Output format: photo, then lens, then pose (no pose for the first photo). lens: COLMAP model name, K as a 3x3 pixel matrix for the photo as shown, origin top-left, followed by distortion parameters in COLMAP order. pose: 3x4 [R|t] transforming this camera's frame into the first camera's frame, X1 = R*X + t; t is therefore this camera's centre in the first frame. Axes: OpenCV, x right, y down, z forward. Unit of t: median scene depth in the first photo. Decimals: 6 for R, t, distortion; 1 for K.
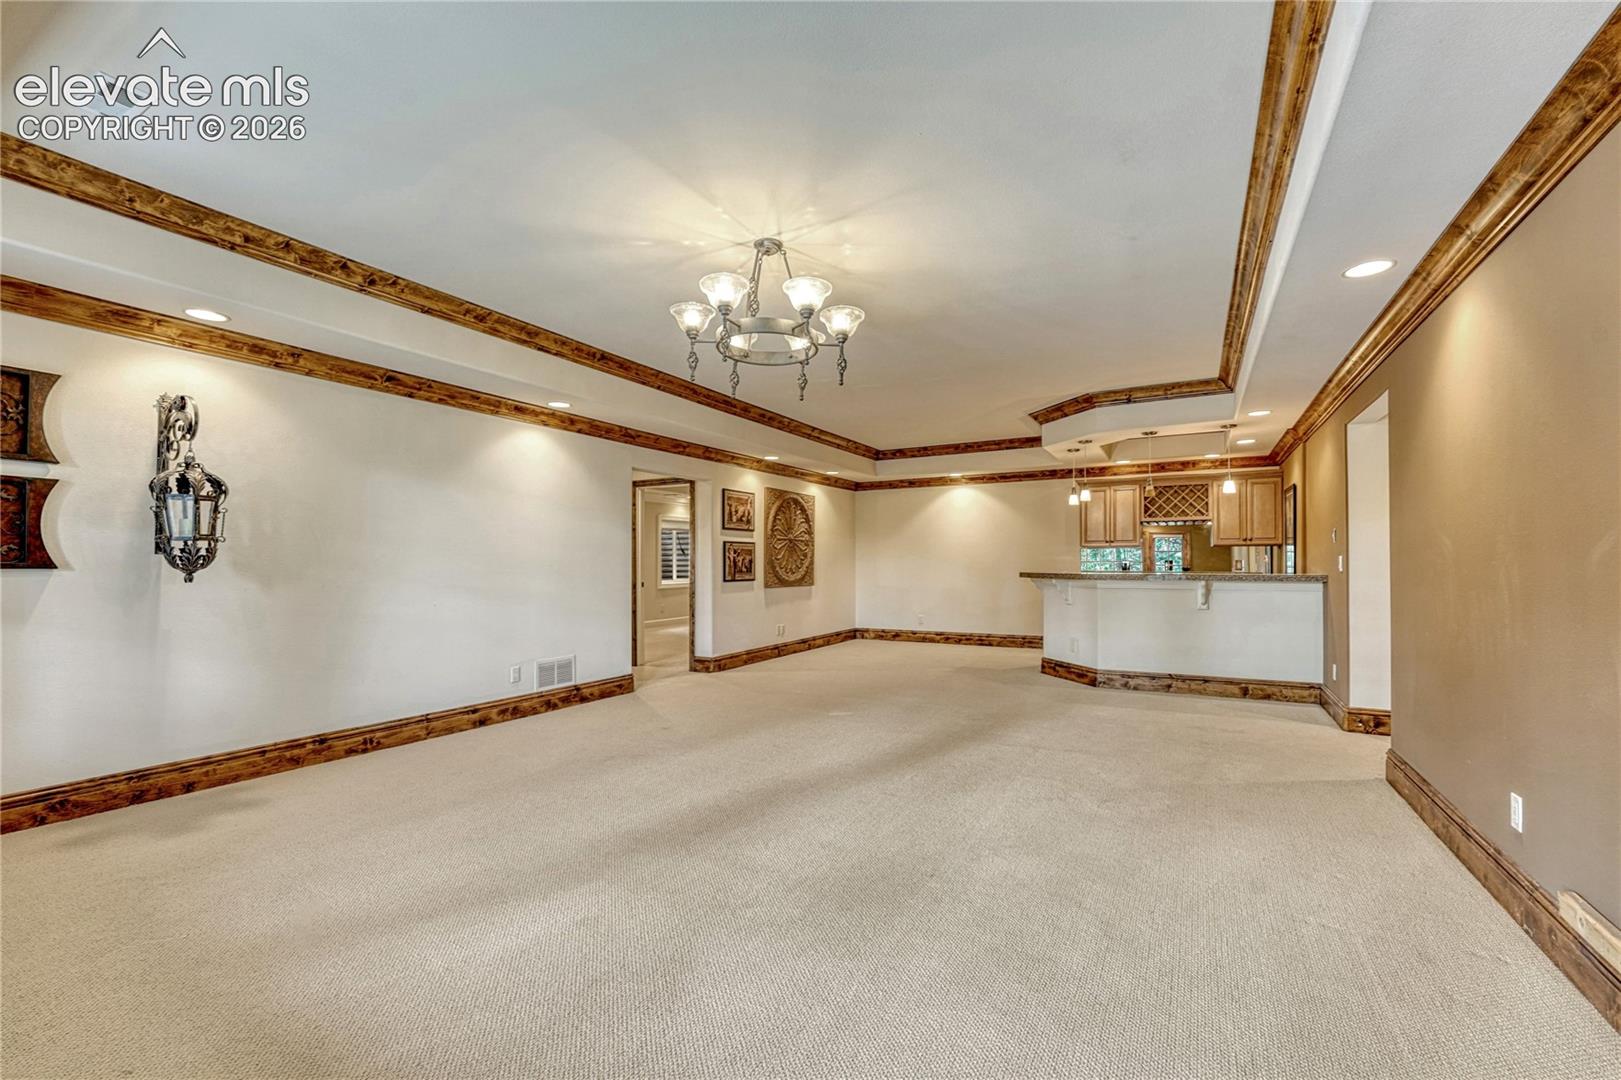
lens RADIAL K [[689.9, 0, 806.9], [0, 689.9, 550.1], [0, 0, 1]] dist [-0.008481, -0.000021]
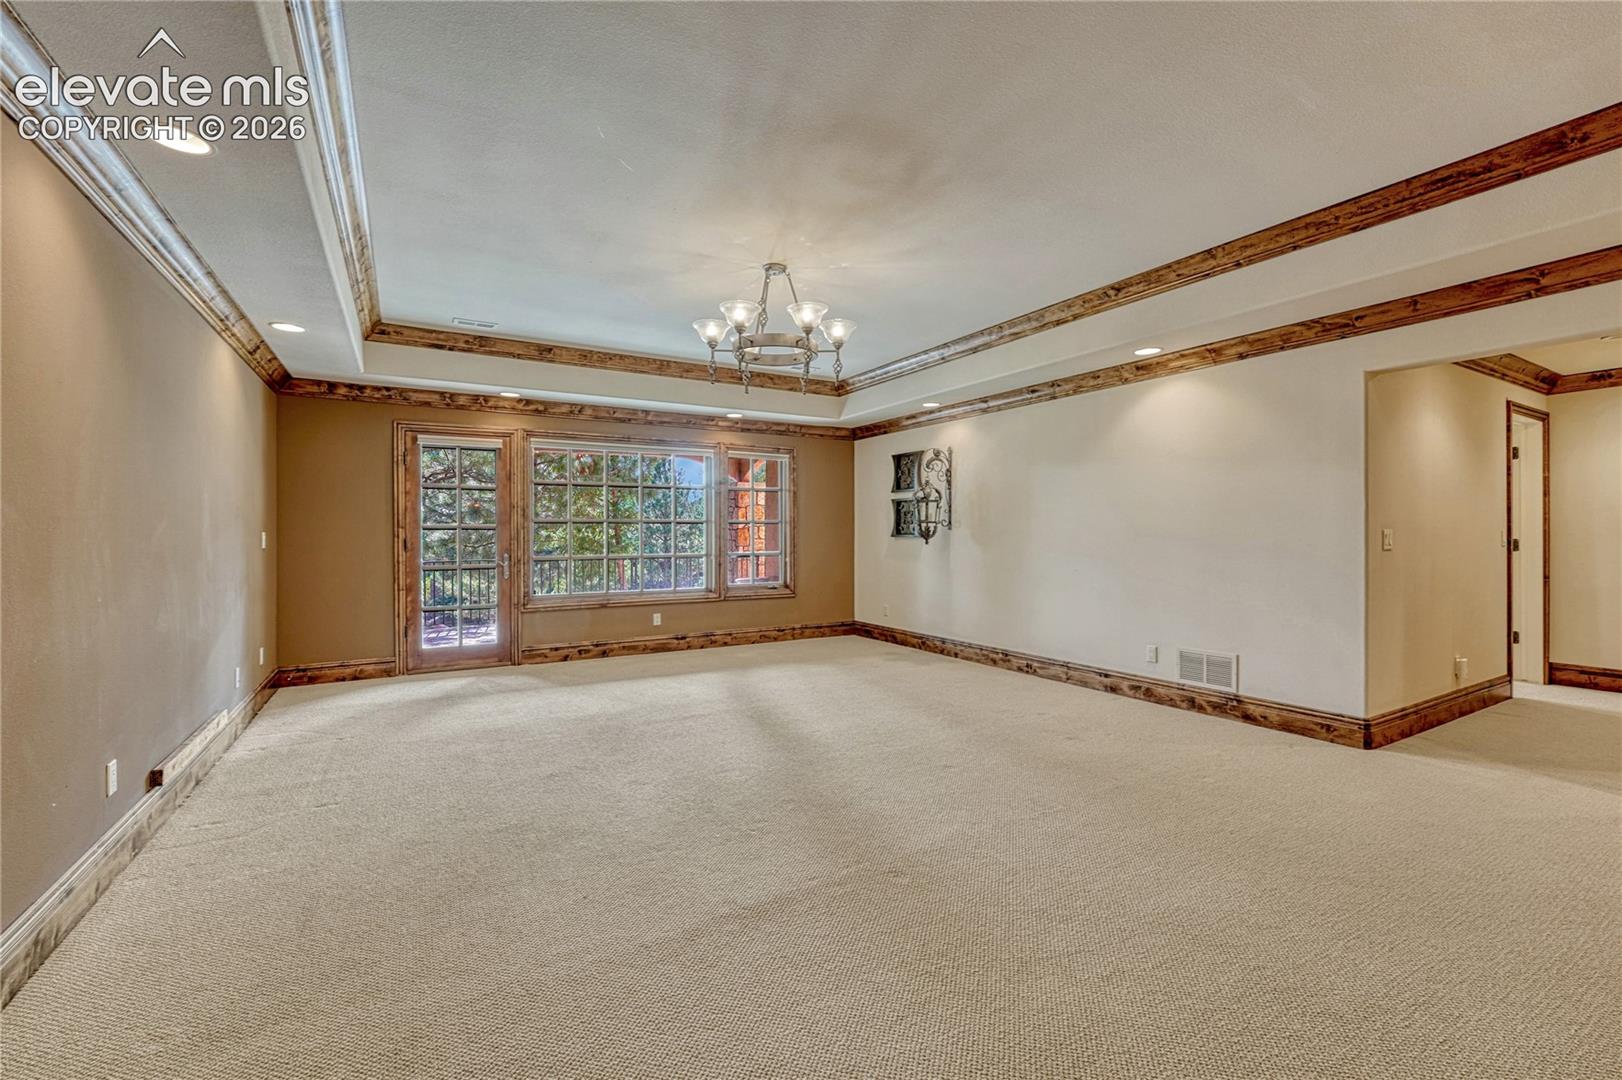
lens RADIAL K [[690.3, 0, 813.2], [0, 690.3, 536.9], [0, 0, 1]] dist [-0.008481, -0.000021]
pose [[-0.509894, 0.002153, -0.860235, 0.650675], [0.018802, 0.999786, -0.008642, 0.023916], [0.860032, -0.020580, -0.509825, 1.164291]]
